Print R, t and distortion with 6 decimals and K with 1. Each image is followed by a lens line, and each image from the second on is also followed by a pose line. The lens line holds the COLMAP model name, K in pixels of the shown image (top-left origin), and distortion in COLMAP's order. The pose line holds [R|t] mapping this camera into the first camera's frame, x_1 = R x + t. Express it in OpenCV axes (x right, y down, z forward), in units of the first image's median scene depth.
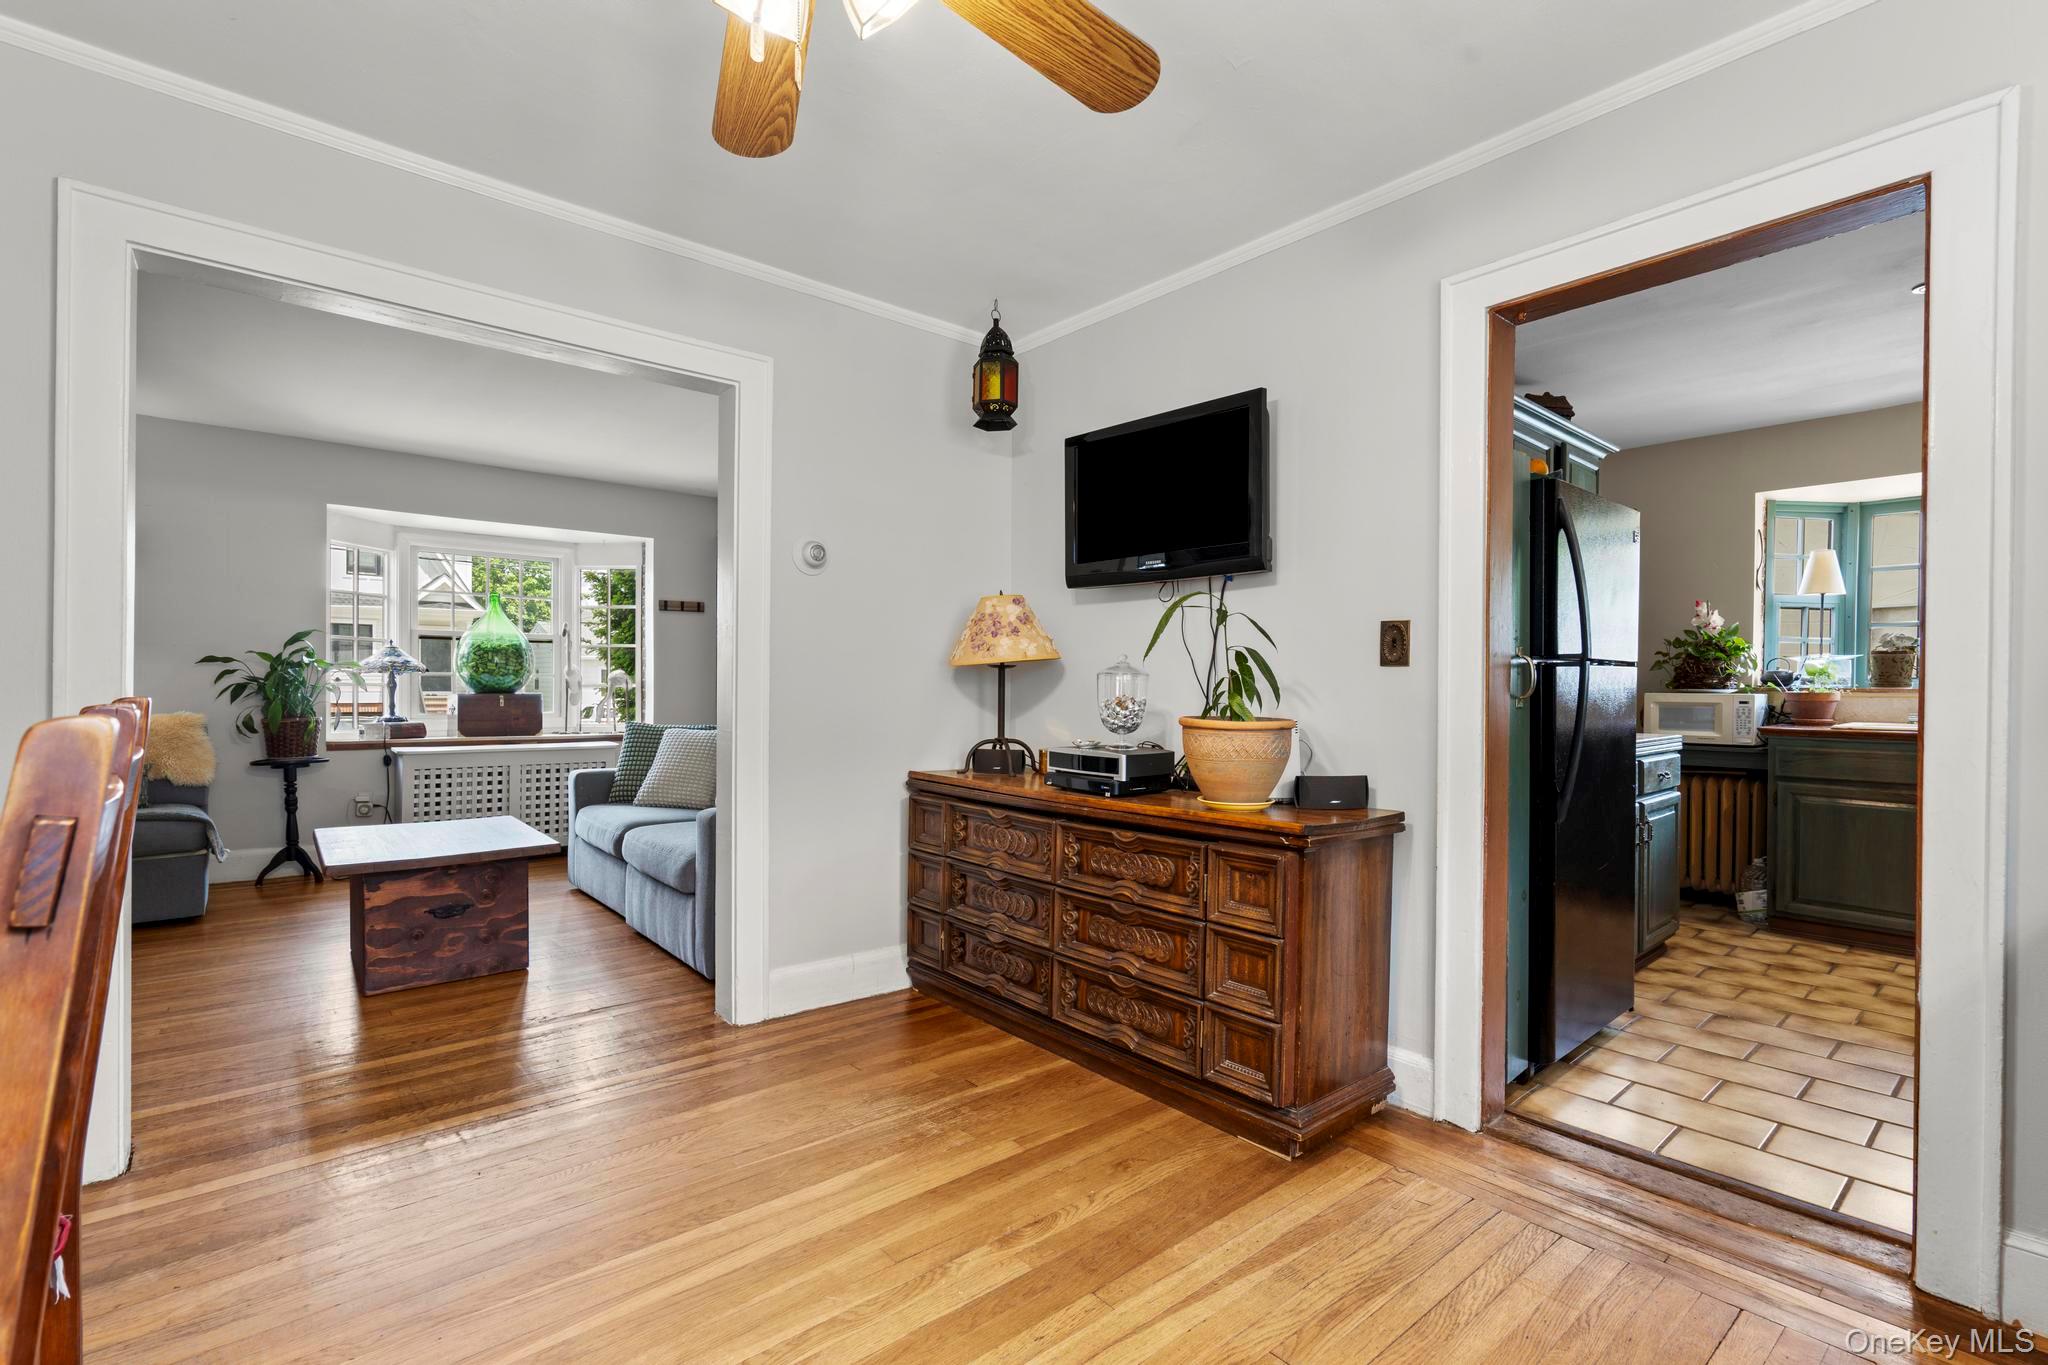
lens RADIAL K [[918.2, 0, 1017.4], [0, 918.2, 690.0], [0, 0, 1]] dist [-0.004095, 0.002816]
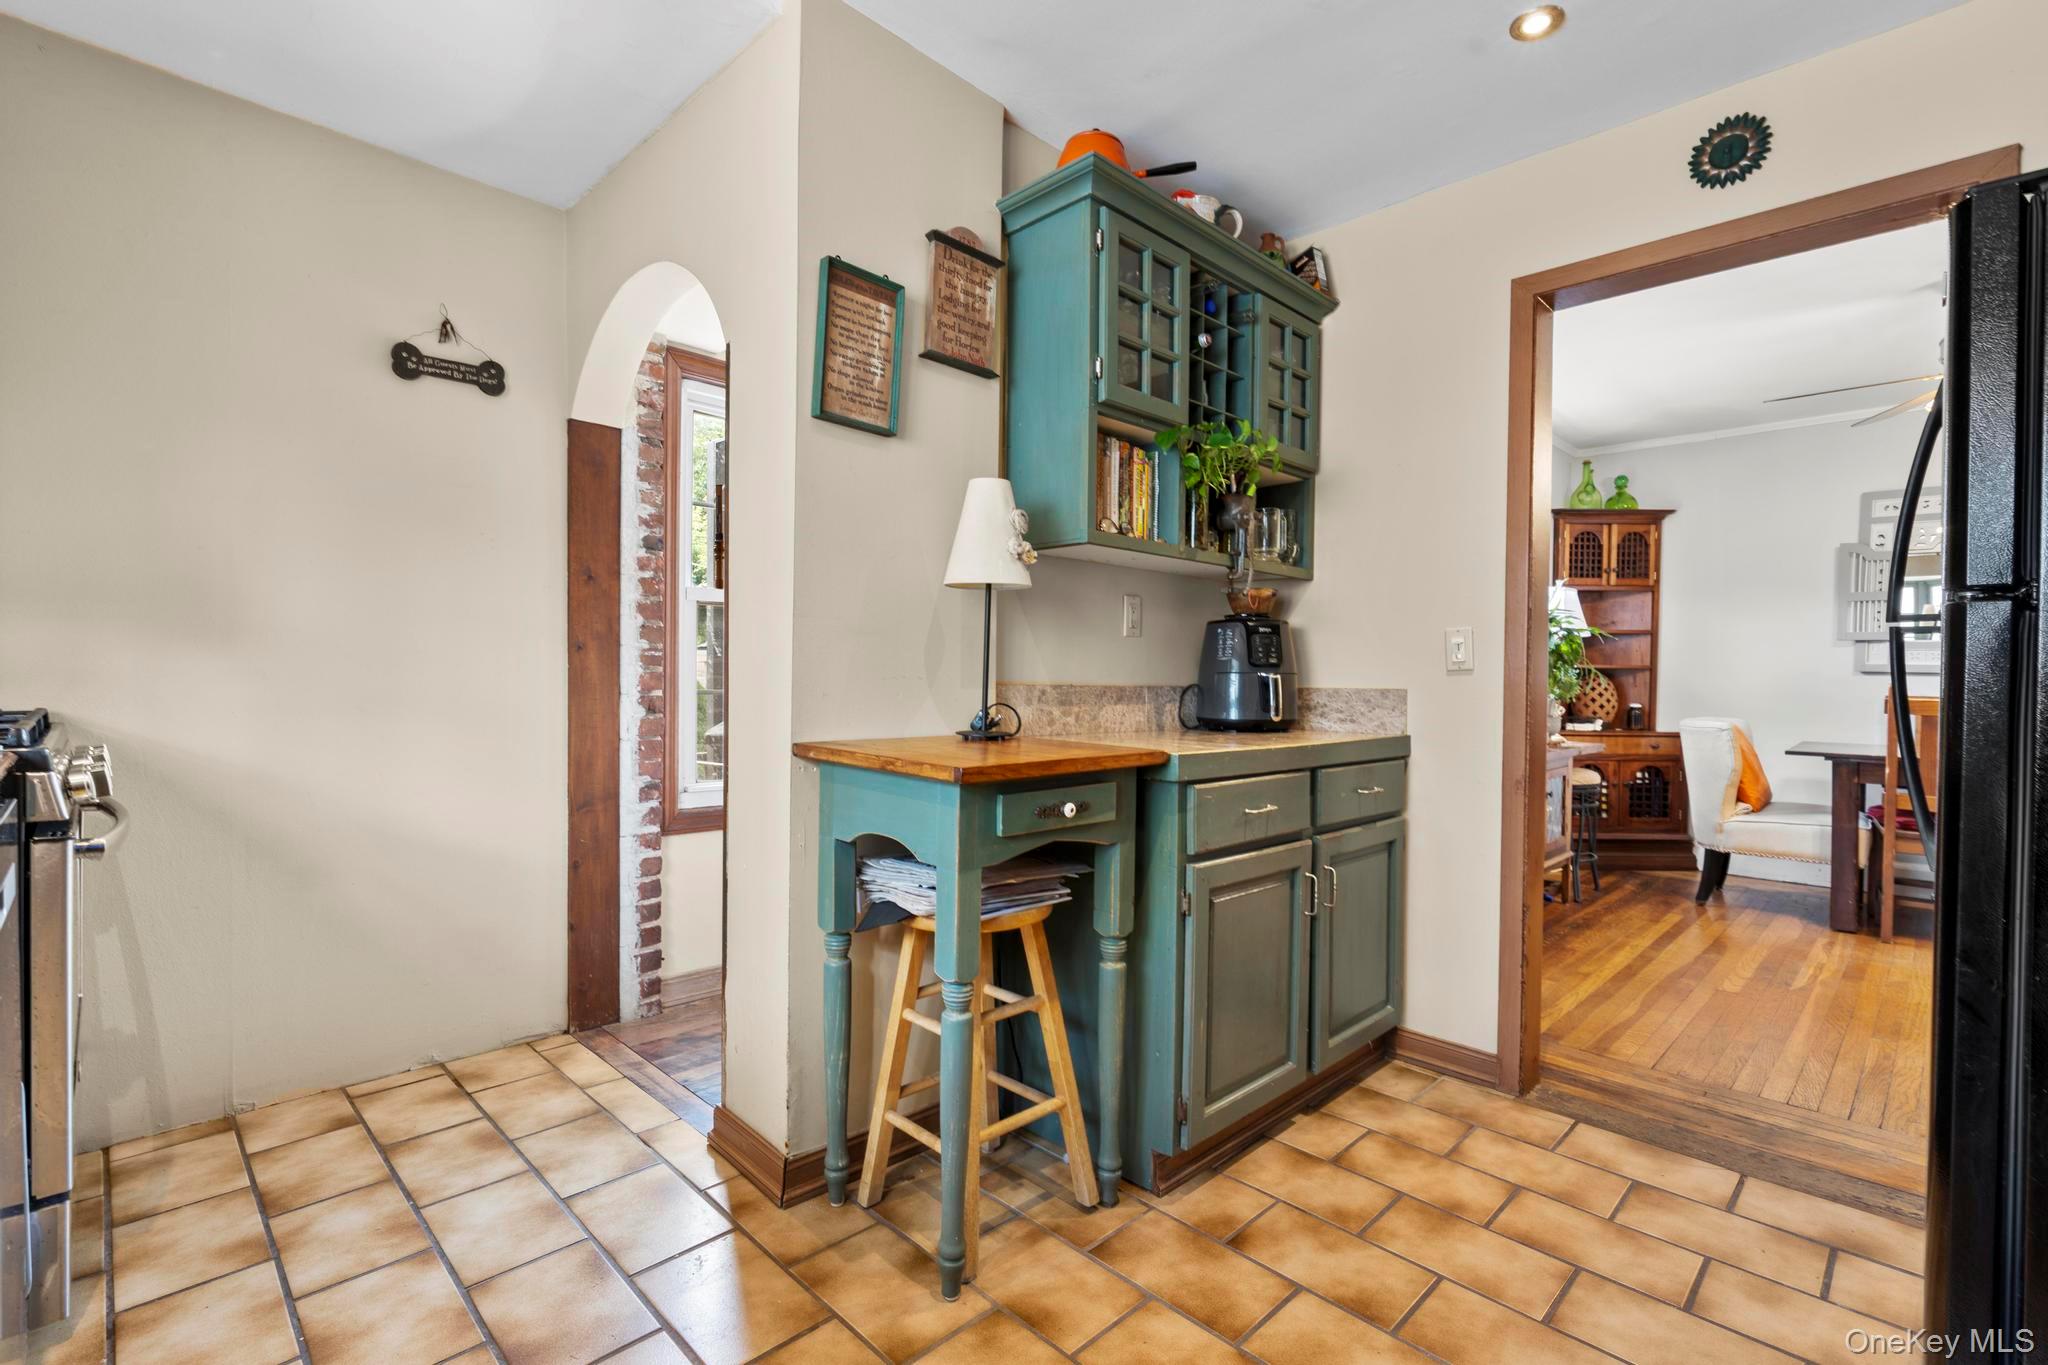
lens RADIAL K [[918.2, 0, 1019.1], [0, 918.2, 683.8], [0, 0, 1]] dist [-0.004095, 0.002816]
pose [[-0.996950, -0.017855, -0.075978, 0.728453], [-0.018863, 0.999743, 0.012564, 0.008742], [0.075734, 0.013959, -0.997030, 0.900055]]
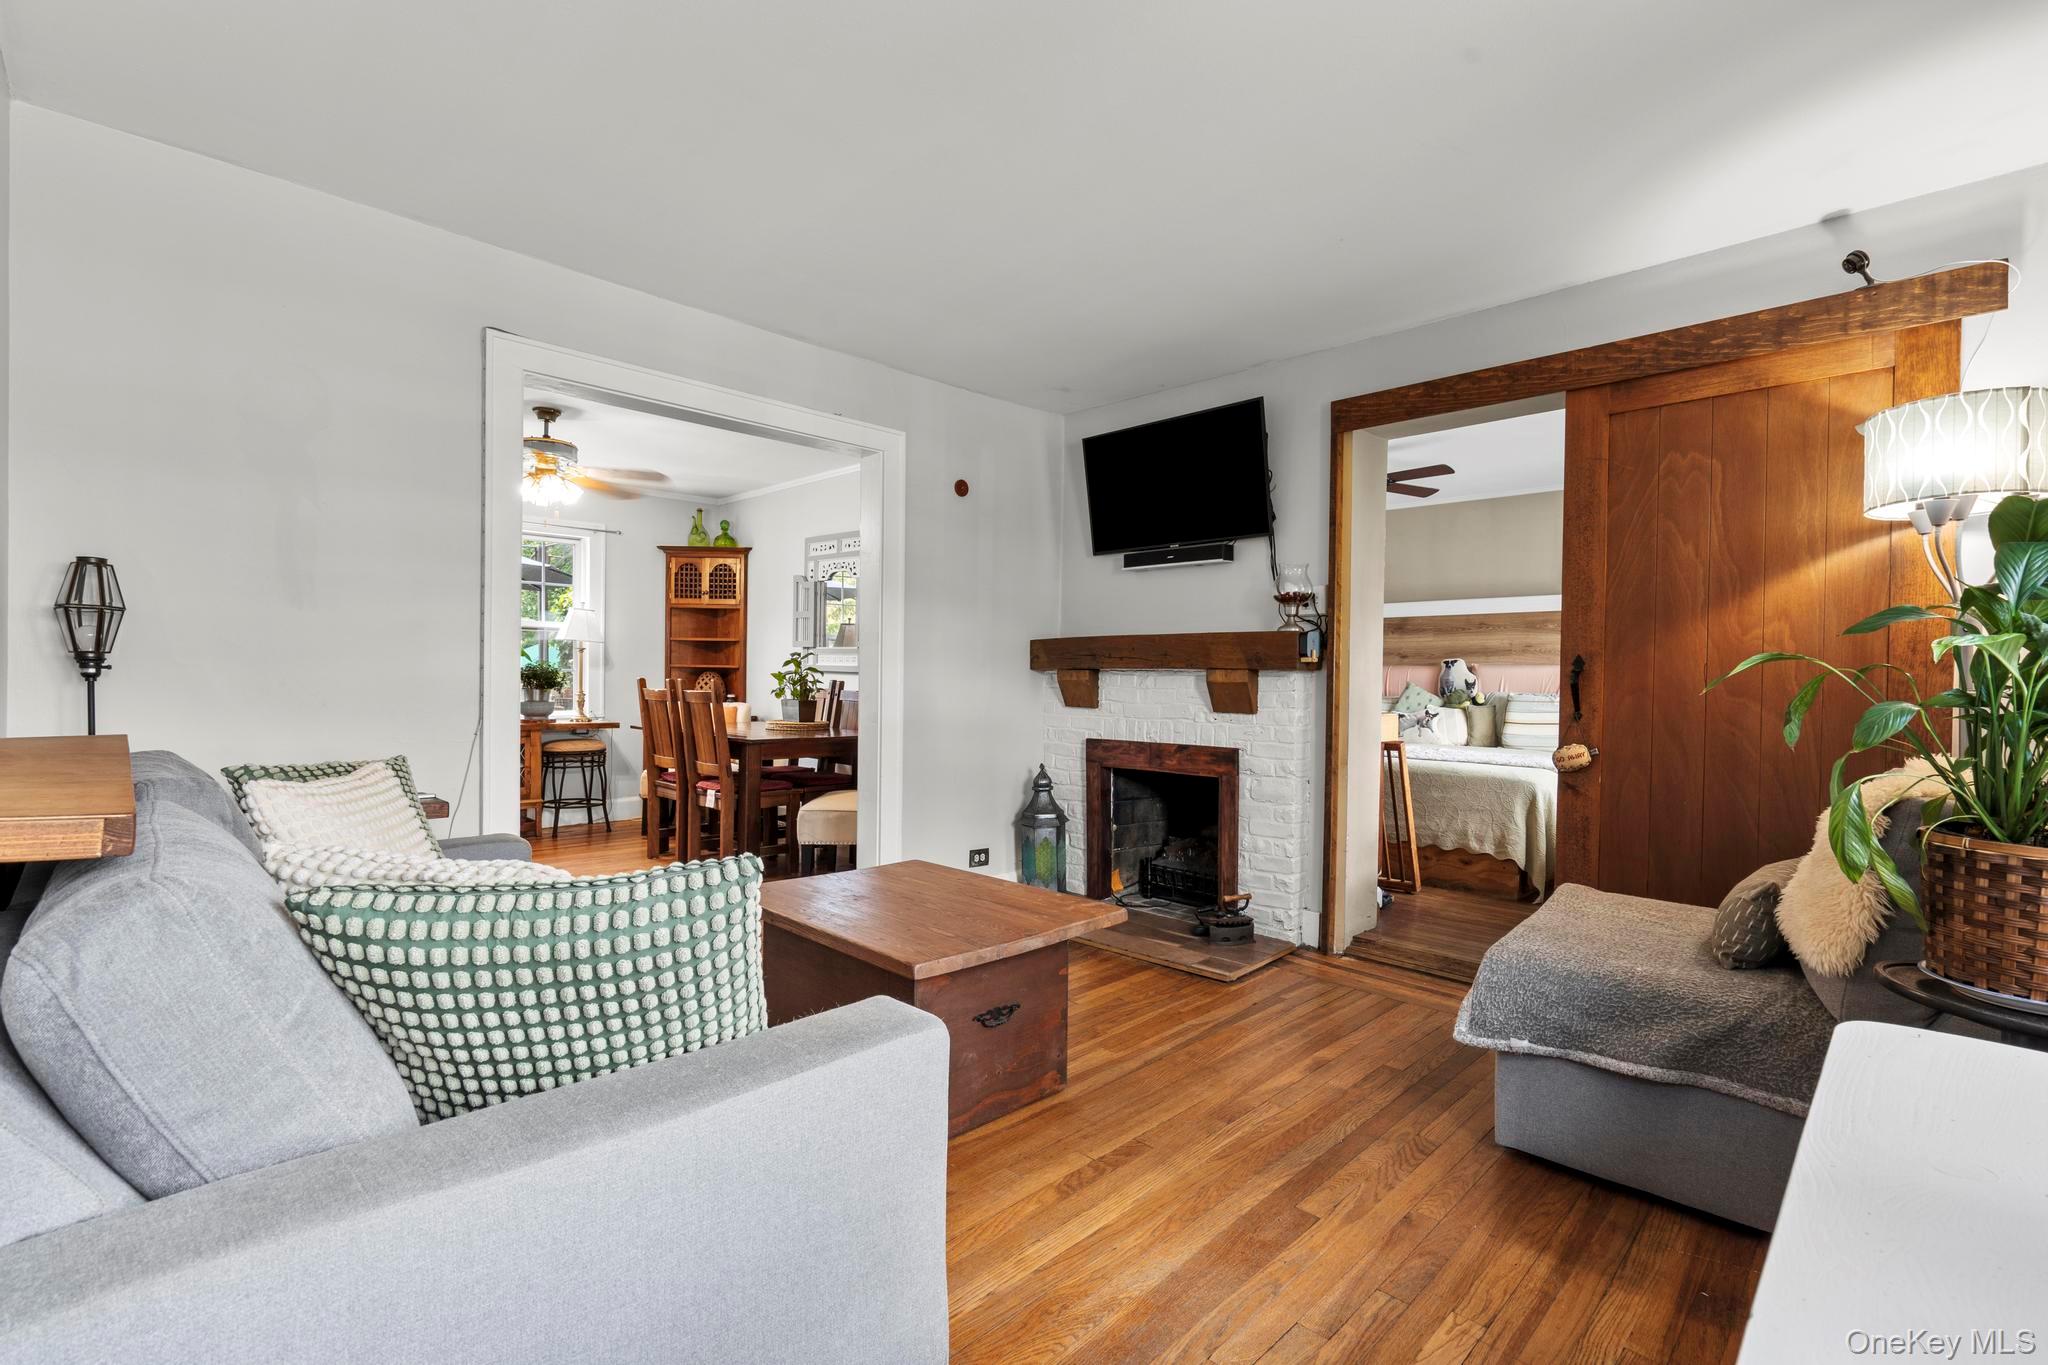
lens RADIAL K [[918.2, 0, 1028.0], [0, 918.2, 682.6], [0, 0, 1]] dist [-0.004095, 0.002816]
pose [[-0.996646, -0.017902, -0.079847, -0.582909], [-0.019166, 0.999702, 0.015095, -0.019462], [0.079553, 0.016575, -0.996693, 1.393164]]
